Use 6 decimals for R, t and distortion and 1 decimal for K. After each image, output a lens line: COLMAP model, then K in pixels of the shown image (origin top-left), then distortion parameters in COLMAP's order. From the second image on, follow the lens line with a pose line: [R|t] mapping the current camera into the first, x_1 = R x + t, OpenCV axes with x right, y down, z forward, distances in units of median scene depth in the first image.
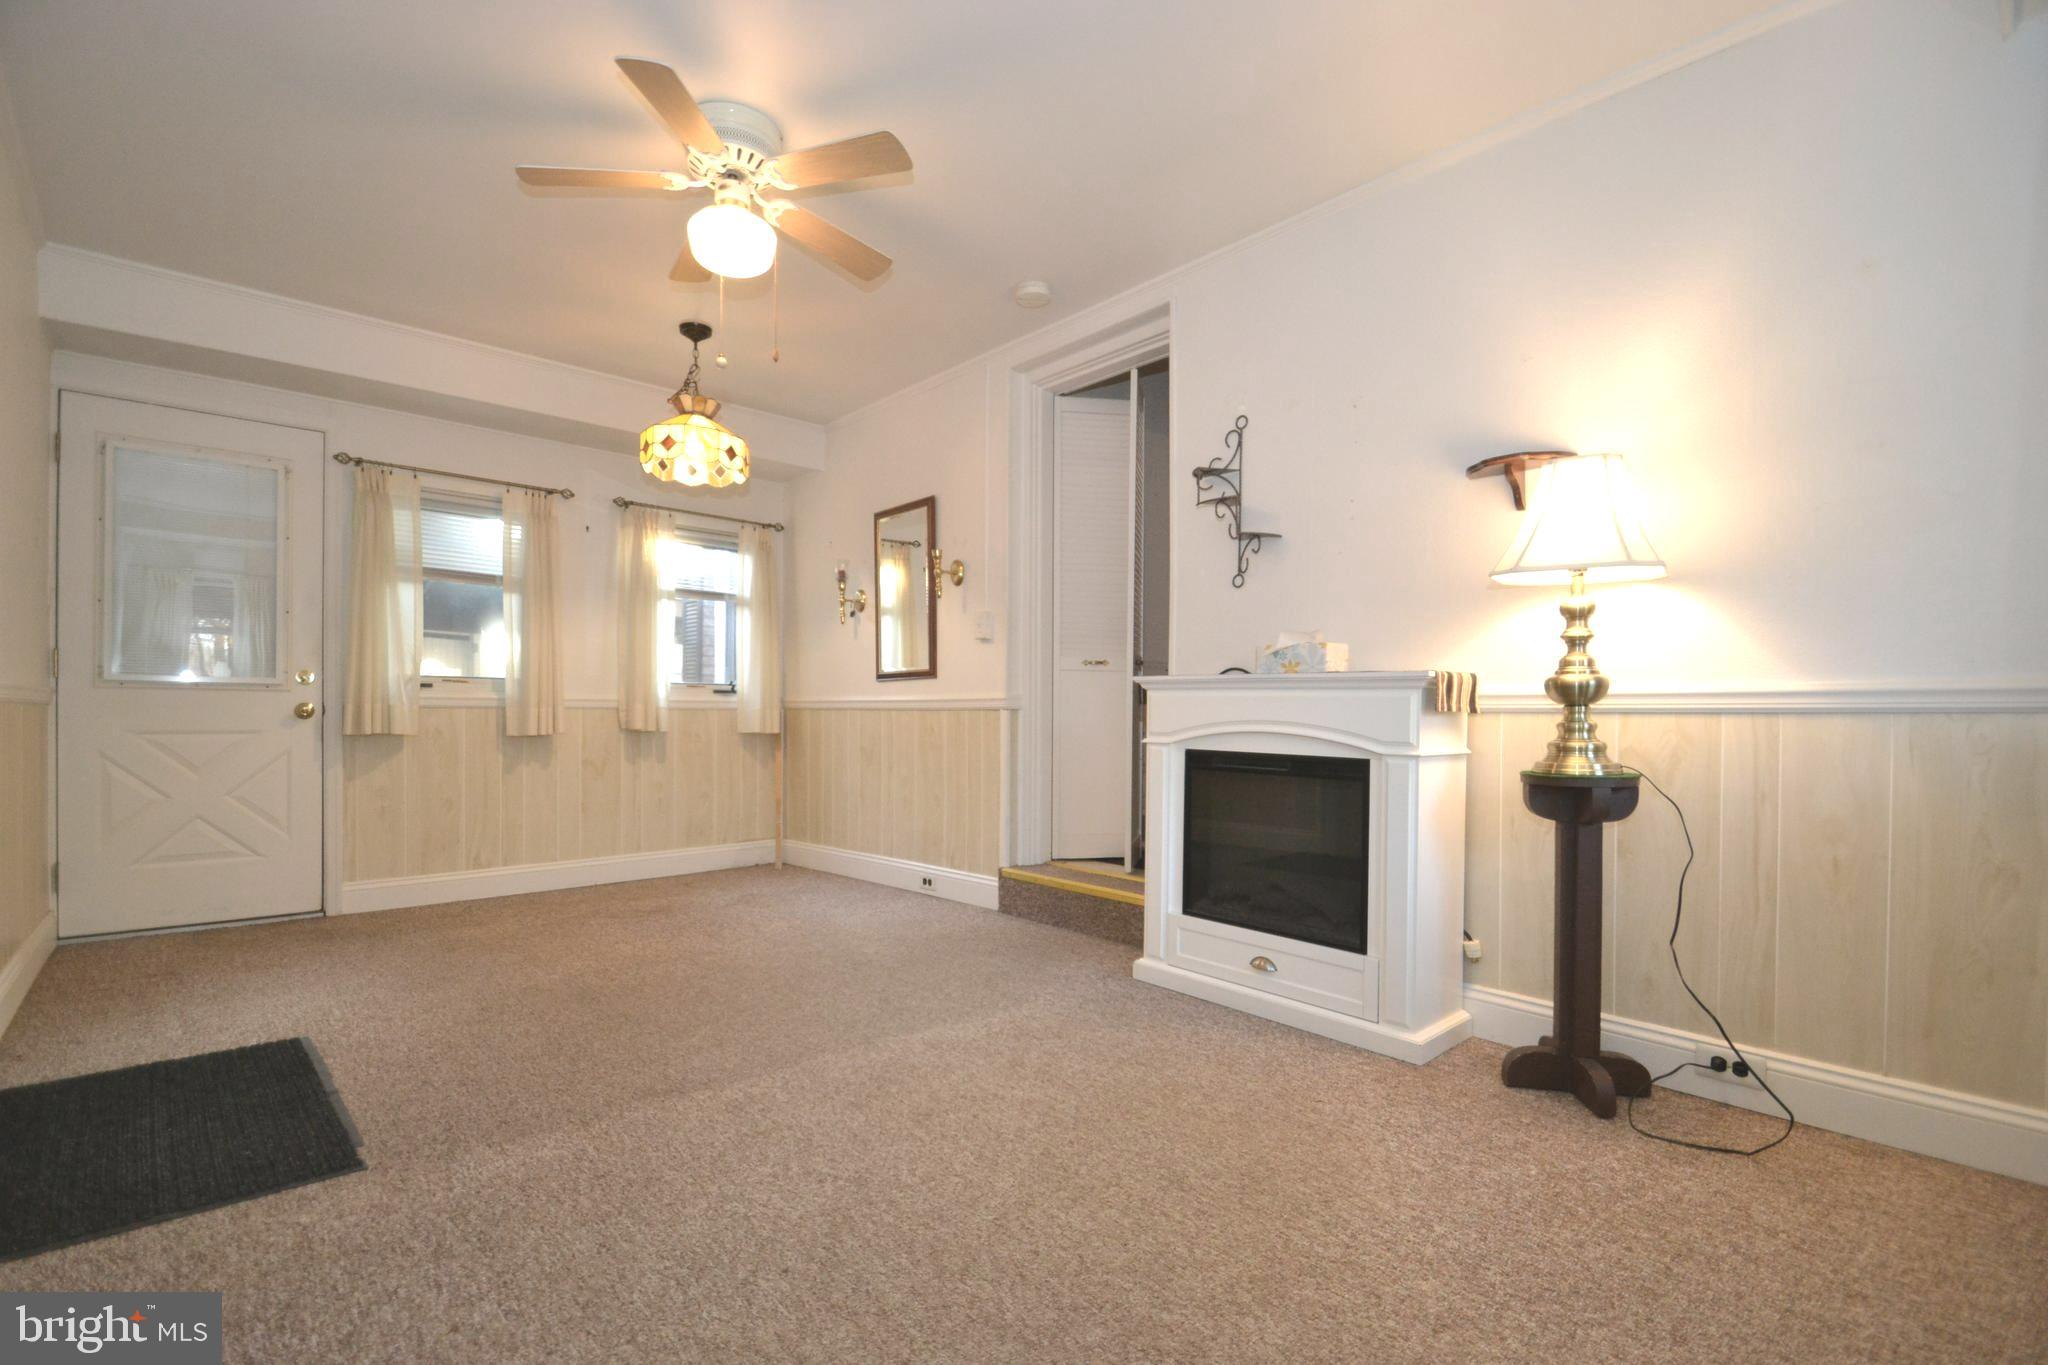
lens RADIAL K [[918.1, 0, 966.0], [0, 918.1, 697.0], [0, 0, 1]] dist [-0.010723, -0.001375]
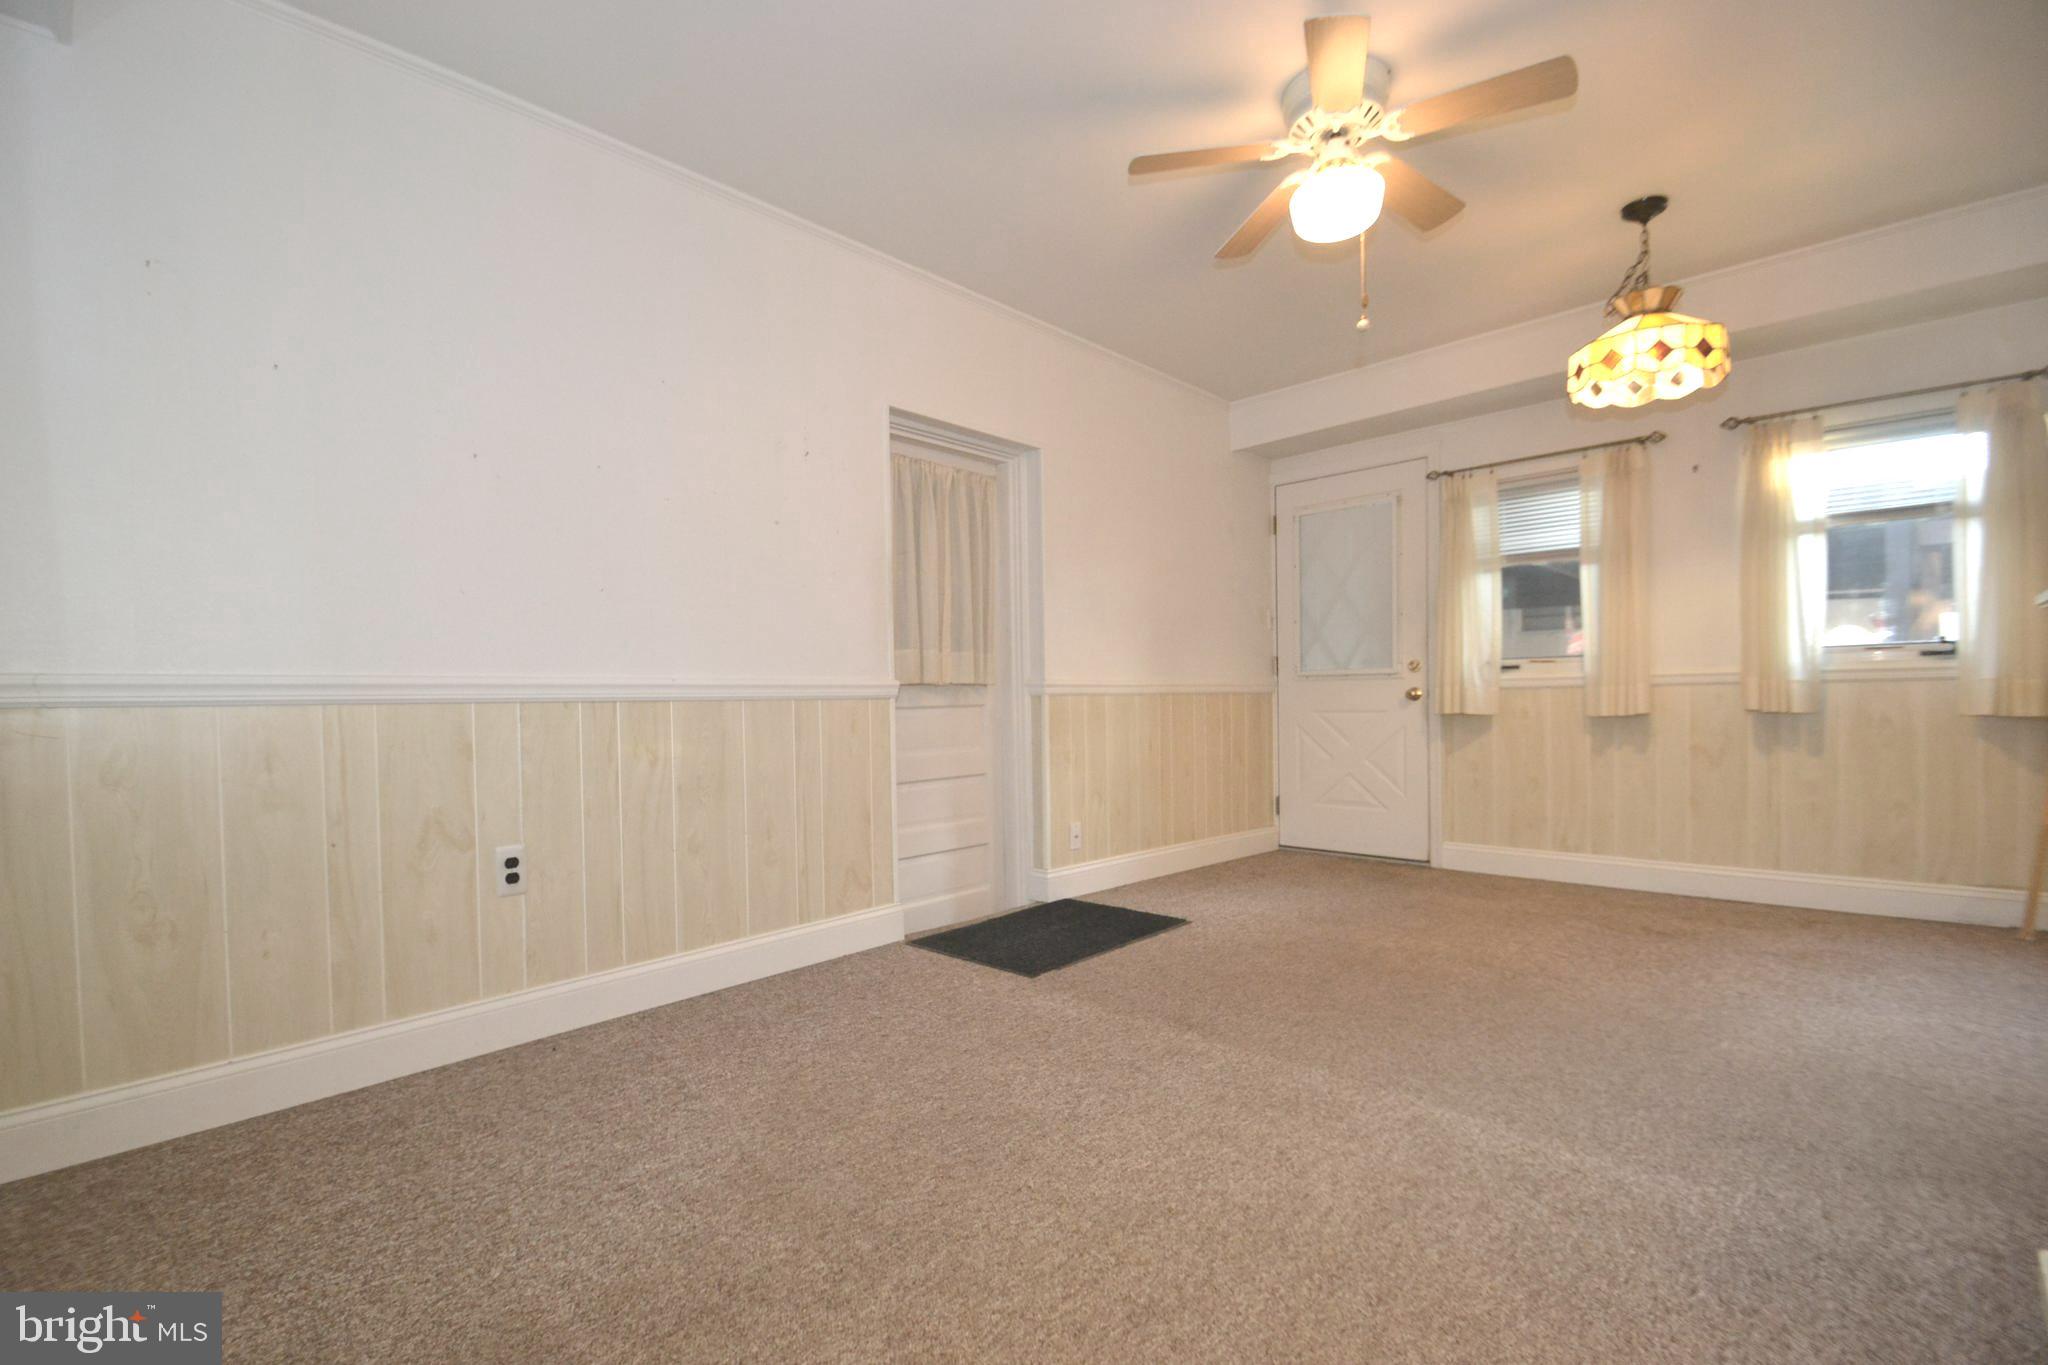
lens RADIAL K [[918.1, 0, 1020.0], [0, 918.1, 701.7], [0, 0, 1]] dist [-0.010723, -0.001375]
pose [[0.077097, -0.004510, -0.997013, 0.437067], [0.036320, 0.999339, -0.001712, 0.008153], [0.996362, -0.036079, 0.077210, 0.378922]]
